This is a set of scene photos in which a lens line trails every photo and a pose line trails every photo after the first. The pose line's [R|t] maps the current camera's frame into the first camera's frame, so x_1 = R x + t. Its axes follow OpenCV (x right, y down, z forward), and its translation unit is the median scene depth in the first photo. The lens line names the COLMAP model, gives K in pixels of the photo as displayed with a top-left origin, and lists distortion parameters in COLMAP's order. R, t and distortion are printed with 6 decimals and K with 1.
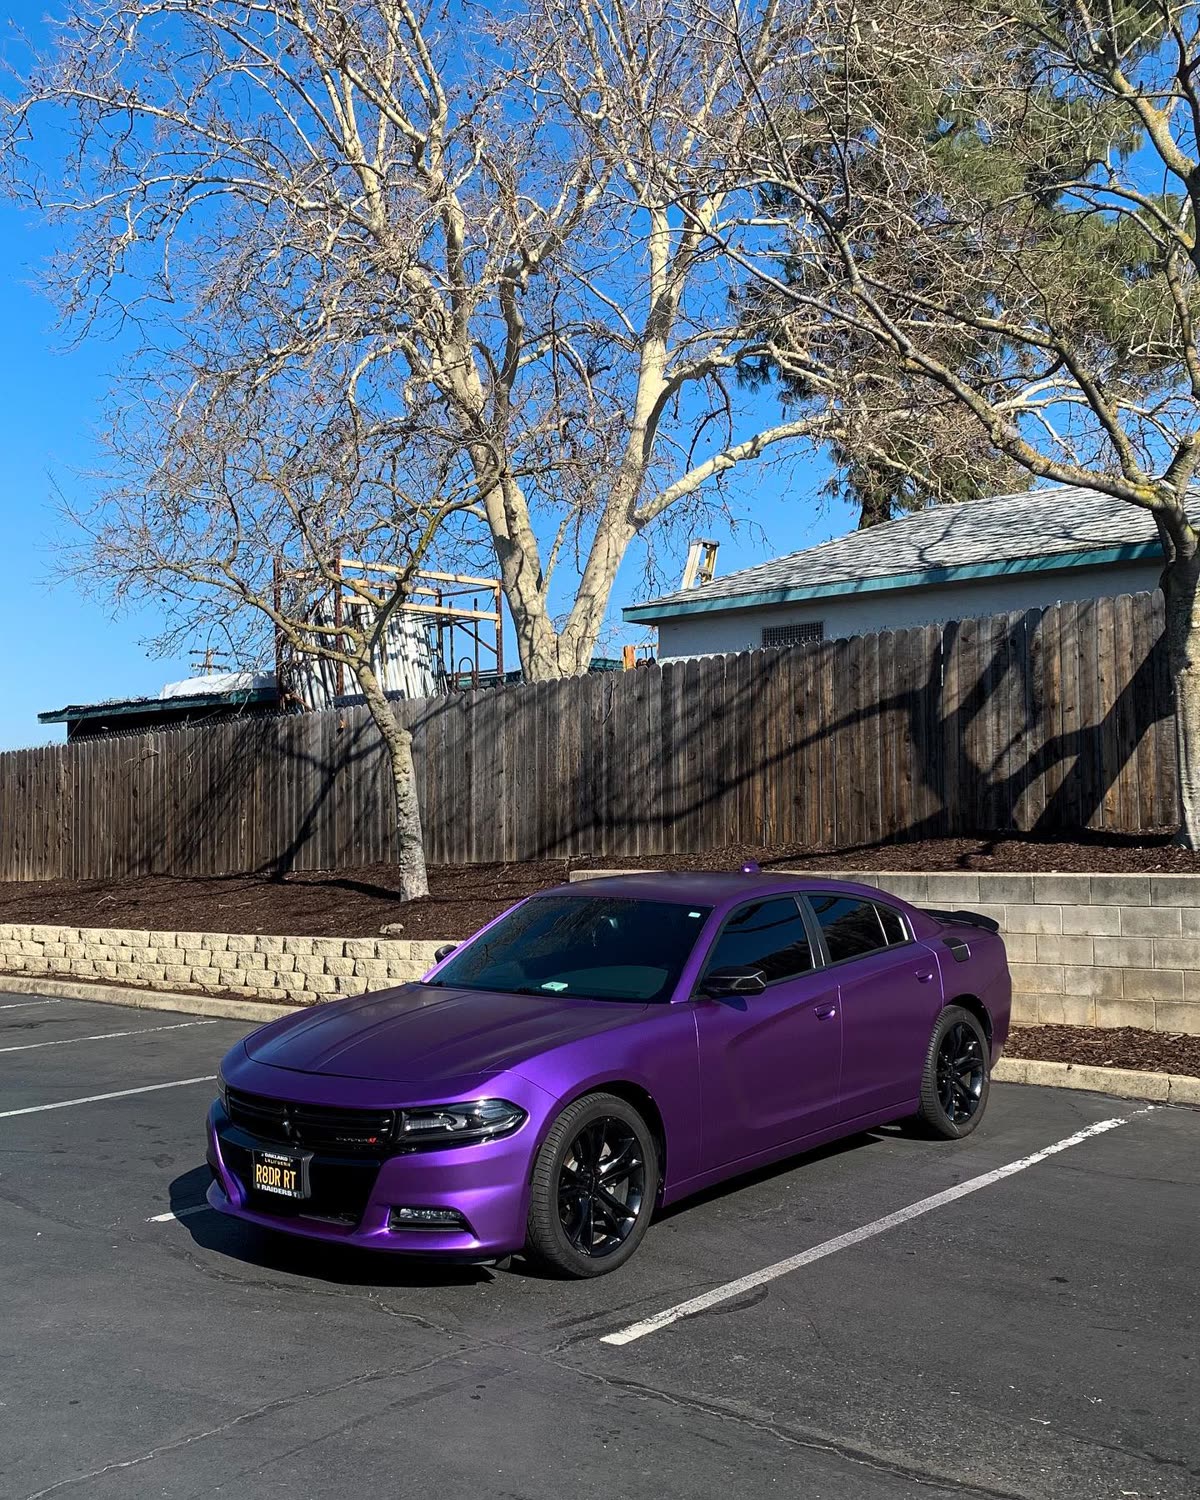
lens RADIAL K [[1442.0, 0, 601.6], [0, 1442.0, 749.9], [0, 0, 1]] dist [0.075836, 0.000000]
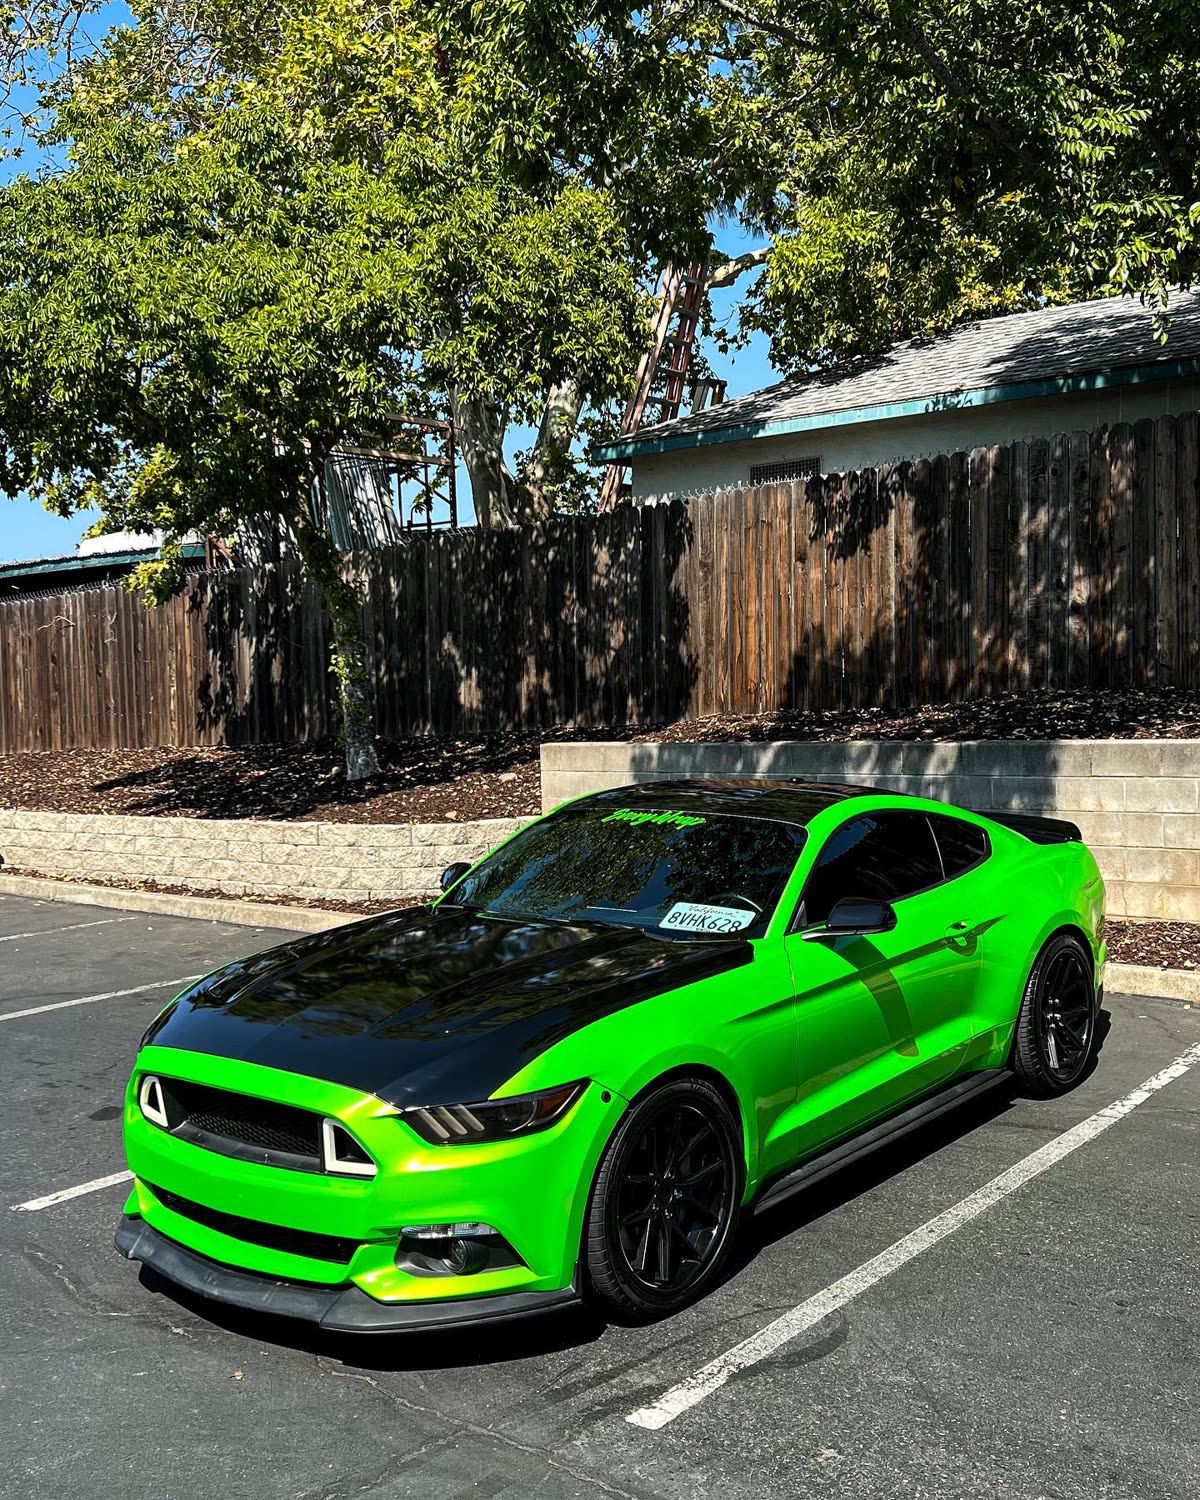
lens RADIAL K [[1468.9, 0, 598.5], [0, 1468.9, 750.7], [0, 0, 1]] dist [0.063791, 0.000000]
pose [[0.999598, -0.011124, 0.026077, -0.010041], [0.008663, 0.995659, 0.092674, 0.006035], [-0.026994, -0.092410, 0.995355, 0.109797]]
